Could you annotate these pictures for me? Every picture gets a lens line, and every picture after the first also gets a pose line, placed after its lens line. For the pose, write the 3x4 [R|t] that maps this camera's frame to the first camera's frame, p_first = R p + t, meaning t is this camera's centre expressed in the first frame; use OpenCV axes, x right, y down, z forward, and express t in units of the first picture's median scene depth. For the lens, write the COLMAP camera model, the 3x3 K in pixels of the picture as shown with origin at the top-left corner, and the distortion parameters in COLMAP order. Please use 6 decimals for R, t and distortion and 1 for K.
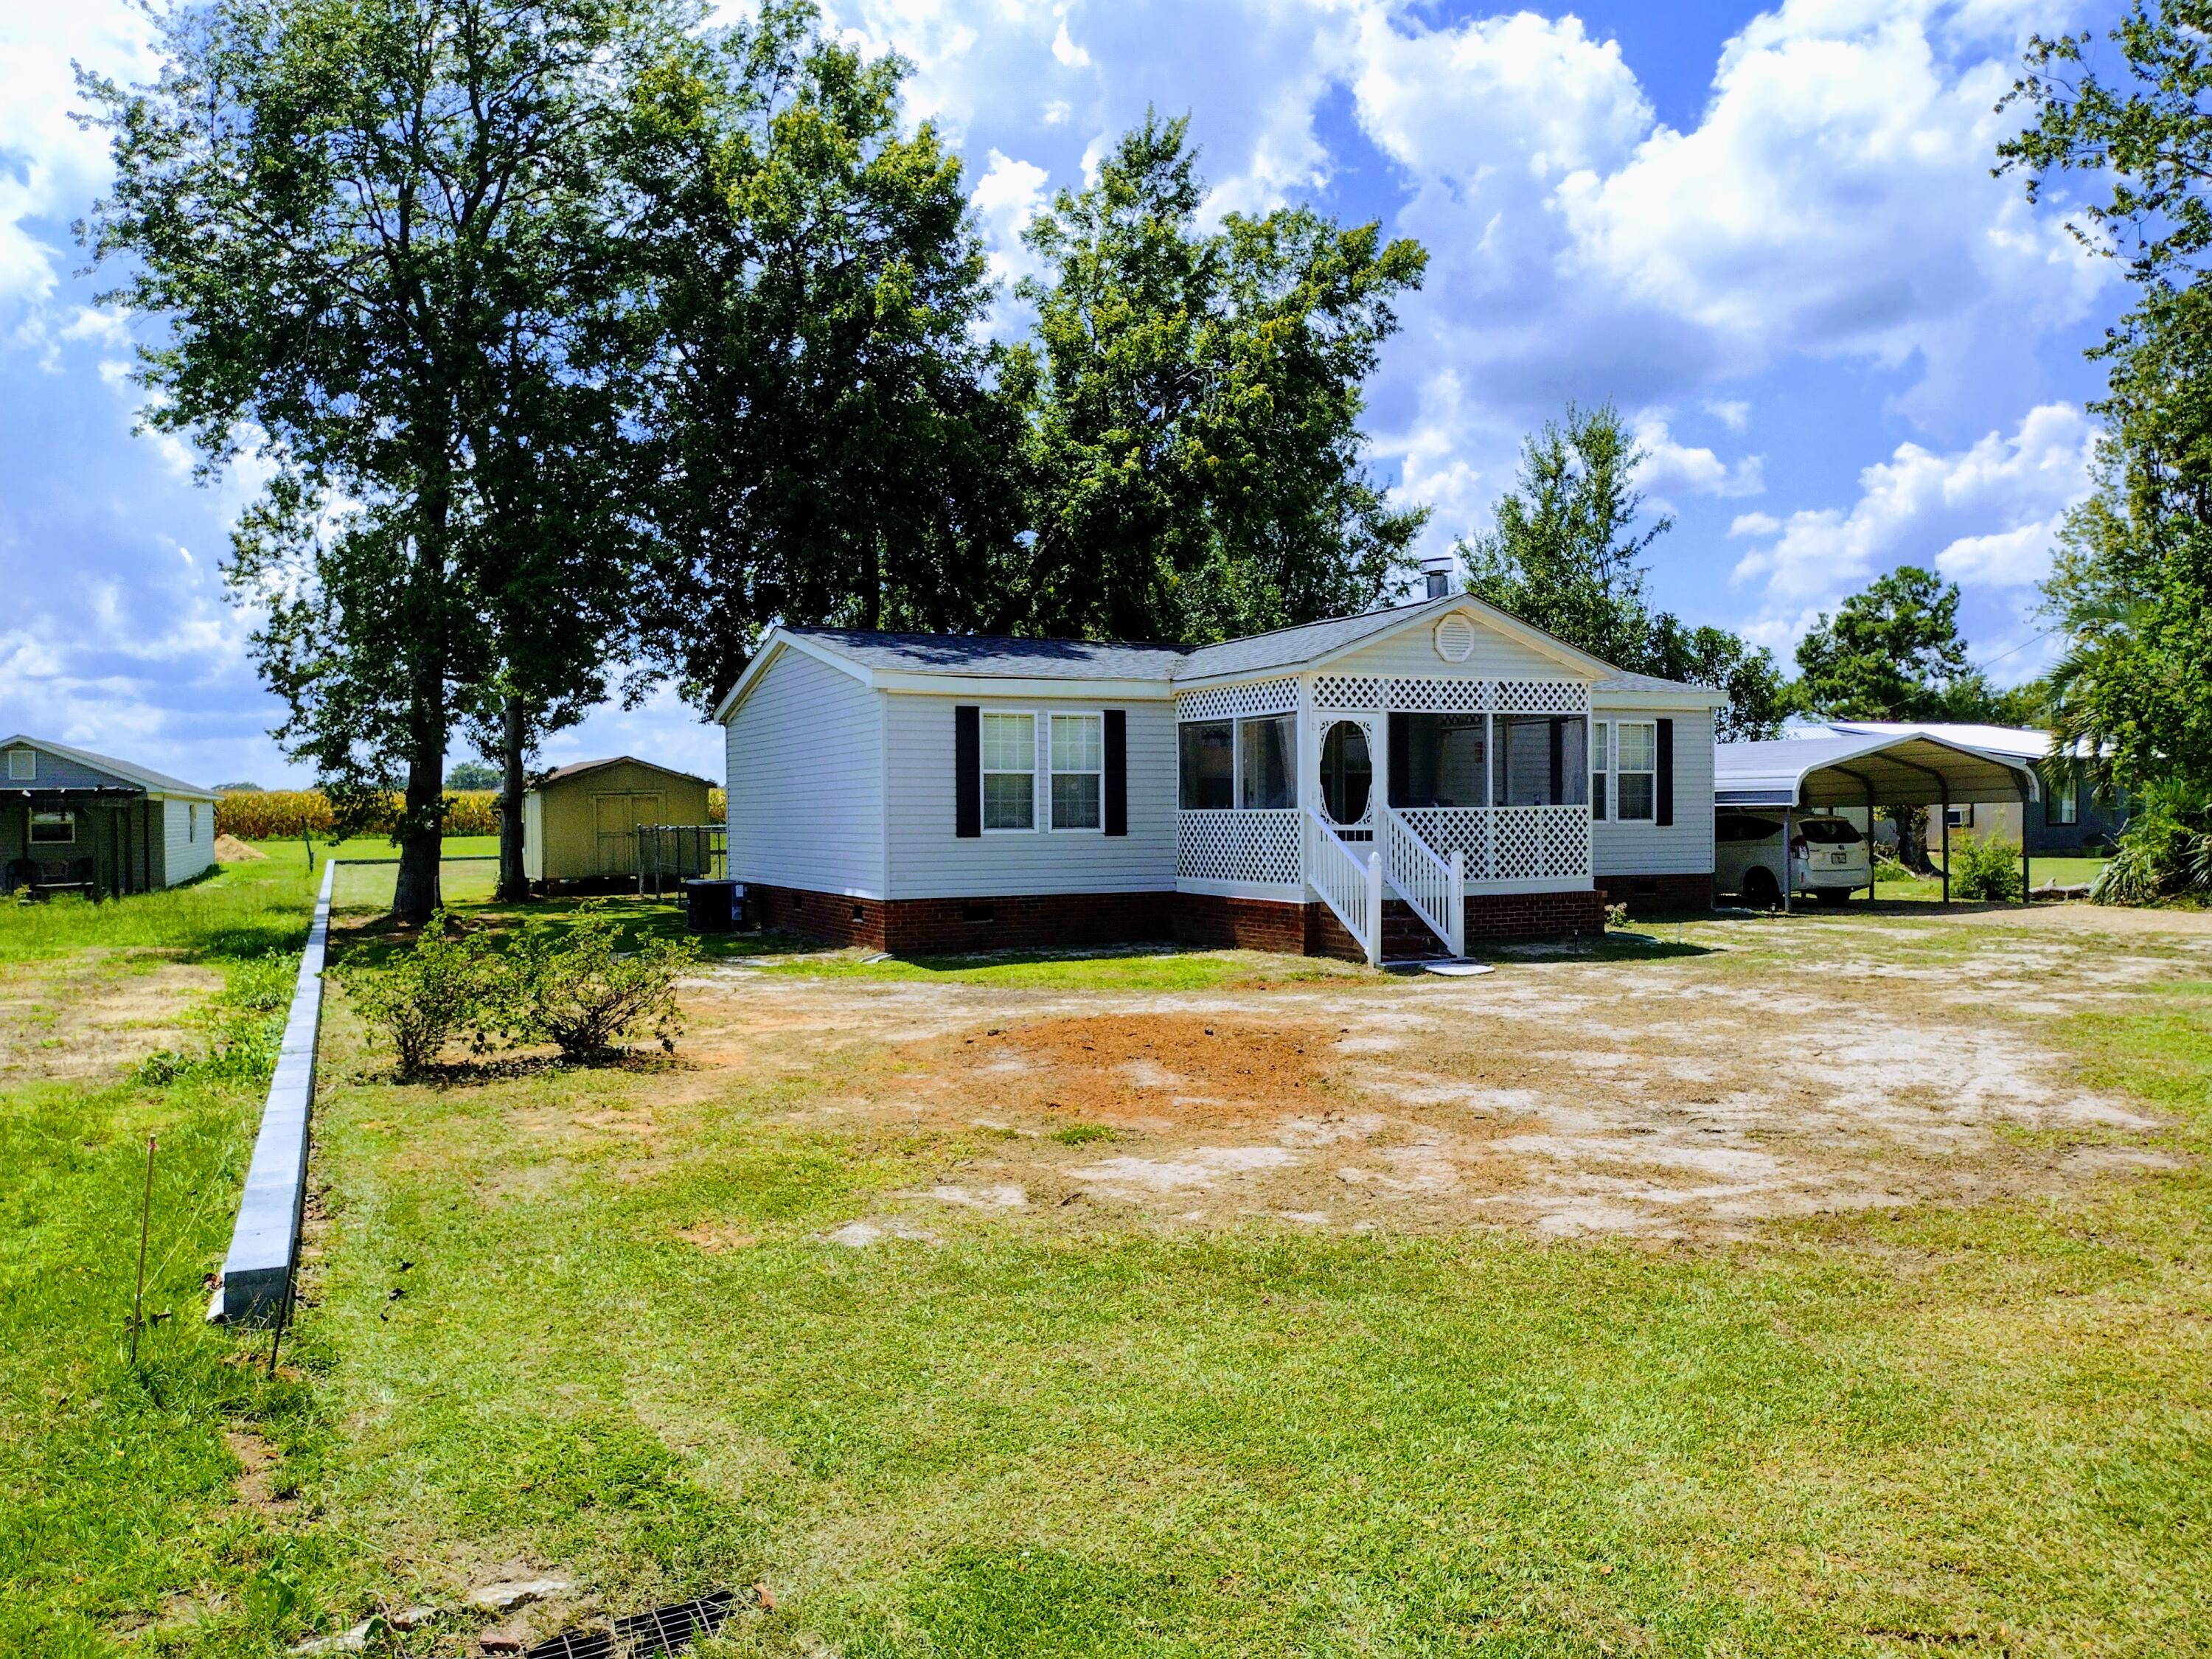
lens RADIAL K [[1712.1, 0, 1117.5], [0, 1712.1, 831.2], [0, 0, 1]] dist [0.107159, -0.001386]
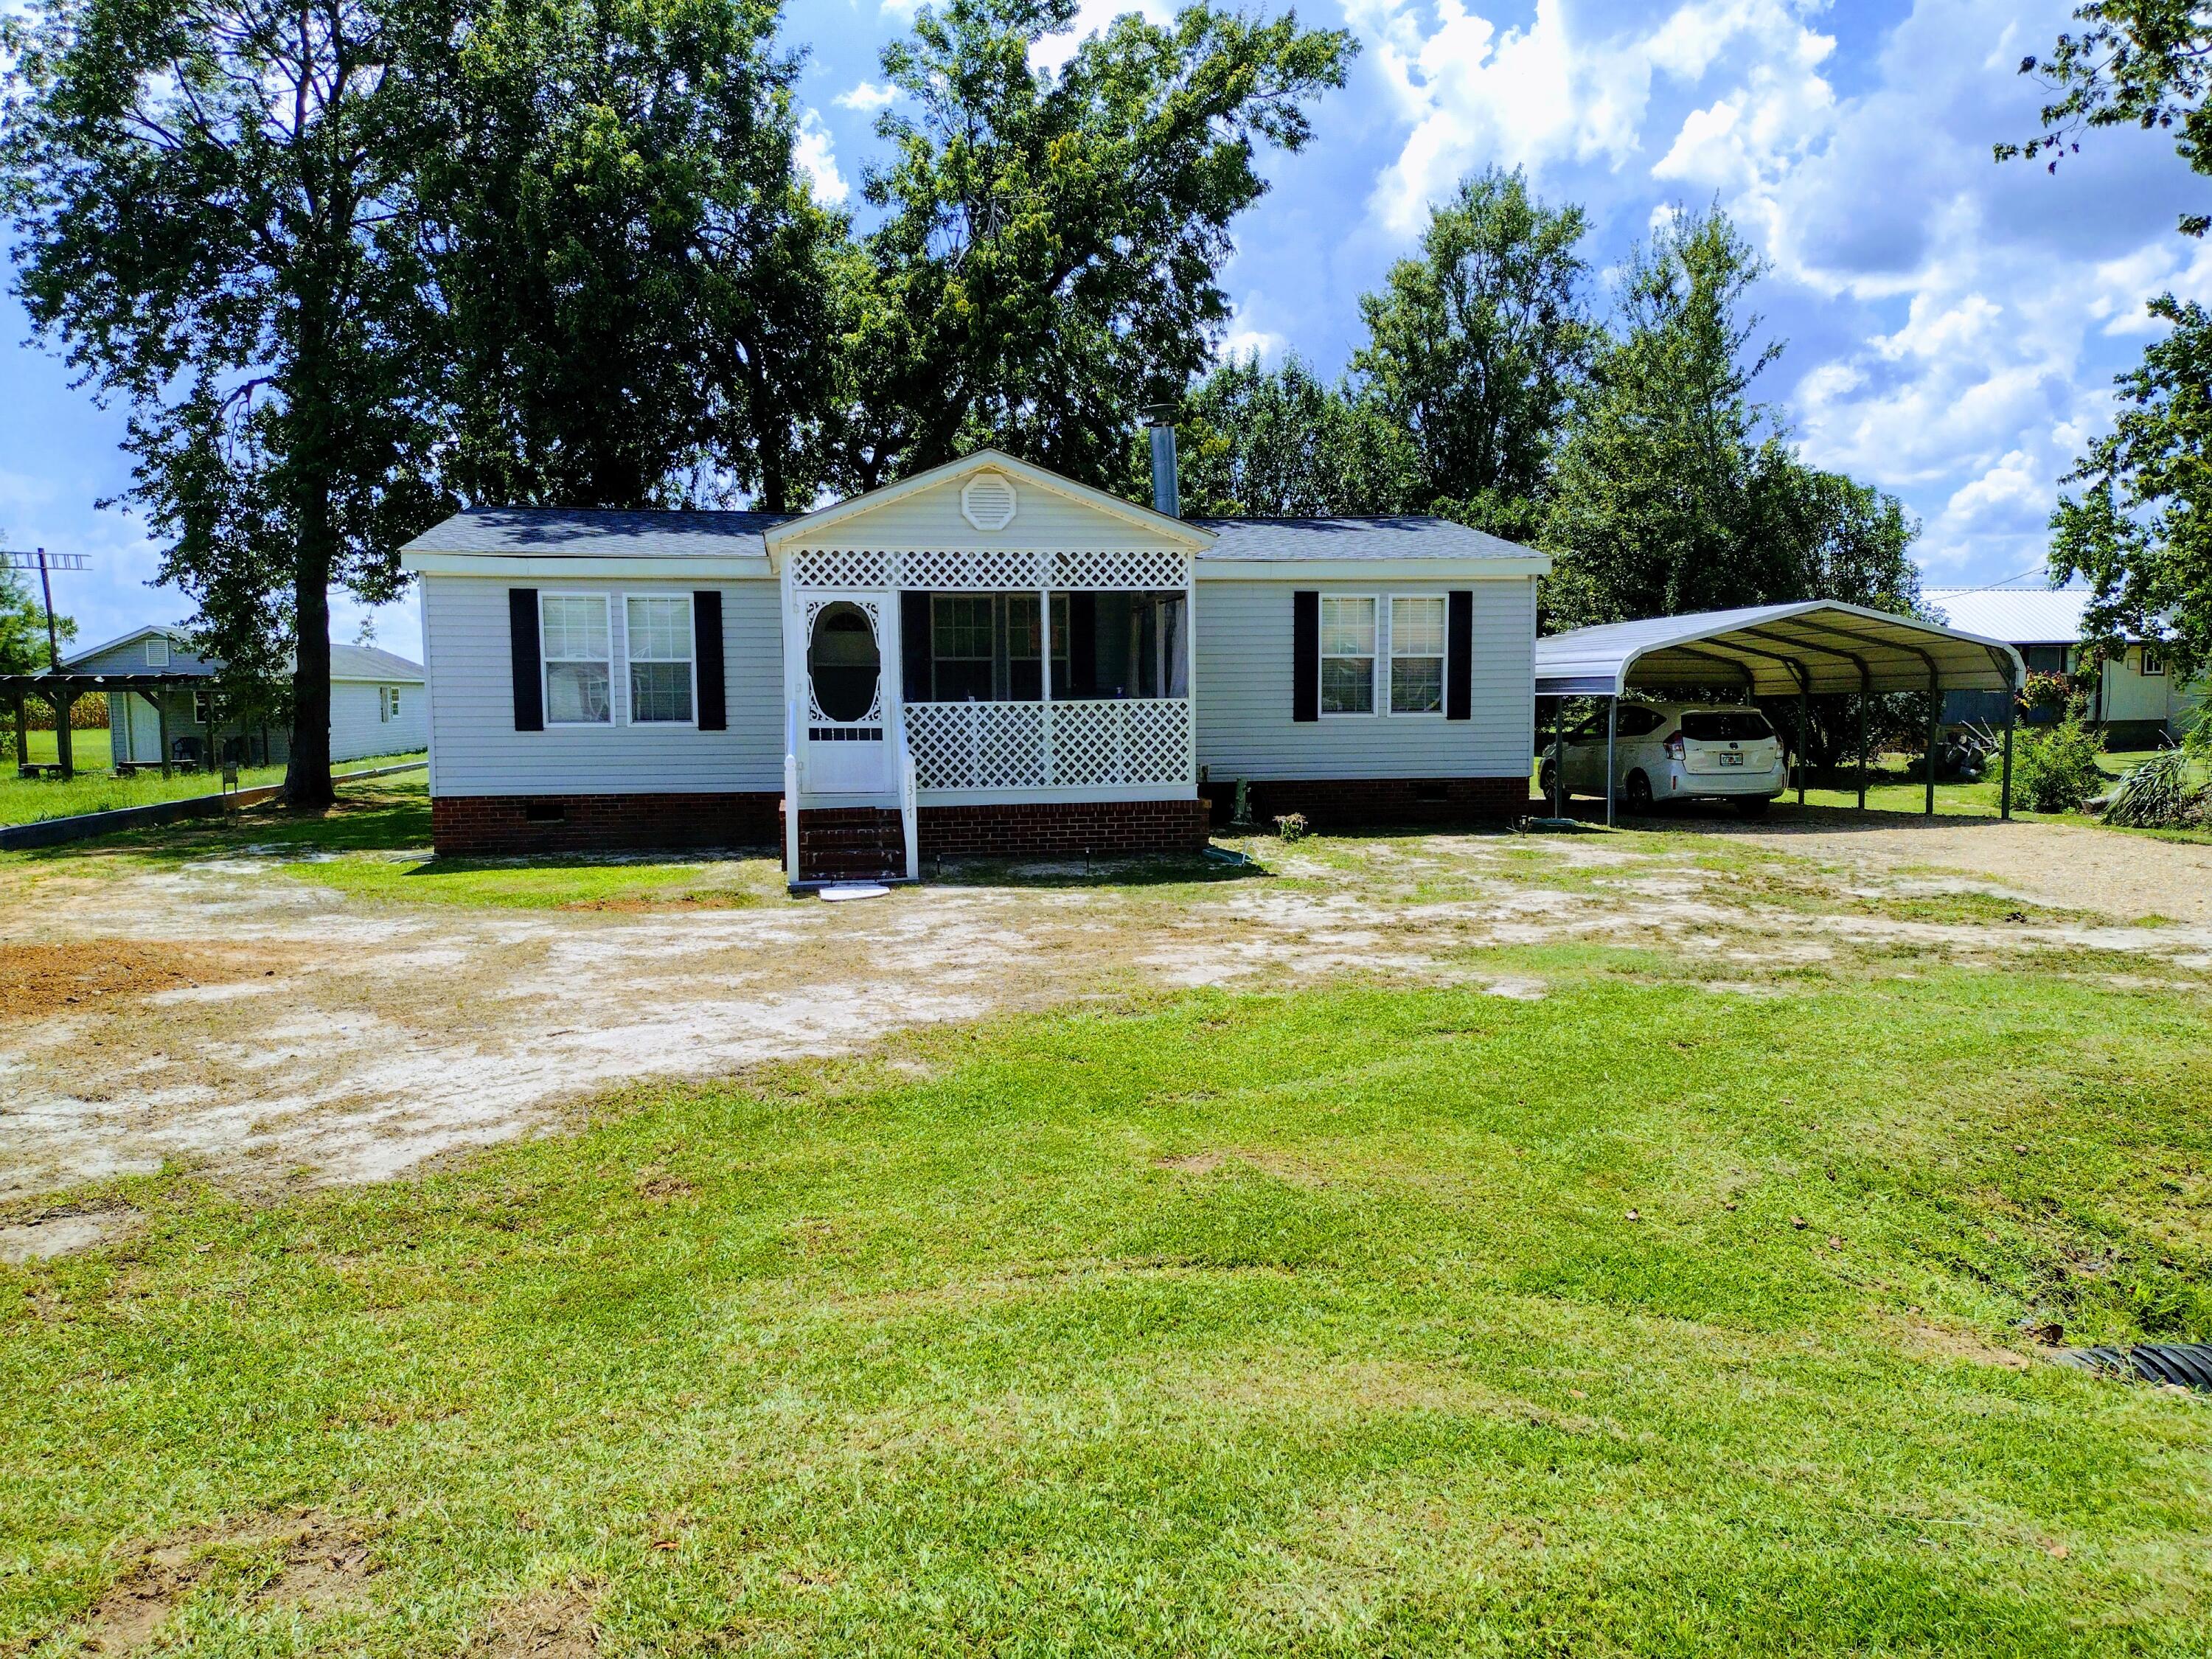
lens RADIAL K [[1712.1, 0, 1110.4], [0, 1712.1, 833.3], [0, 0, 1]] dist [0.107159, -0.001386]
pose [[0.962117, 0.021940, -0.271754, 0.472319], [-0.002923, 0.997530, 0.070185, -0.008136], [0.272623, -0.066732, 0.959804, 0.181383]]
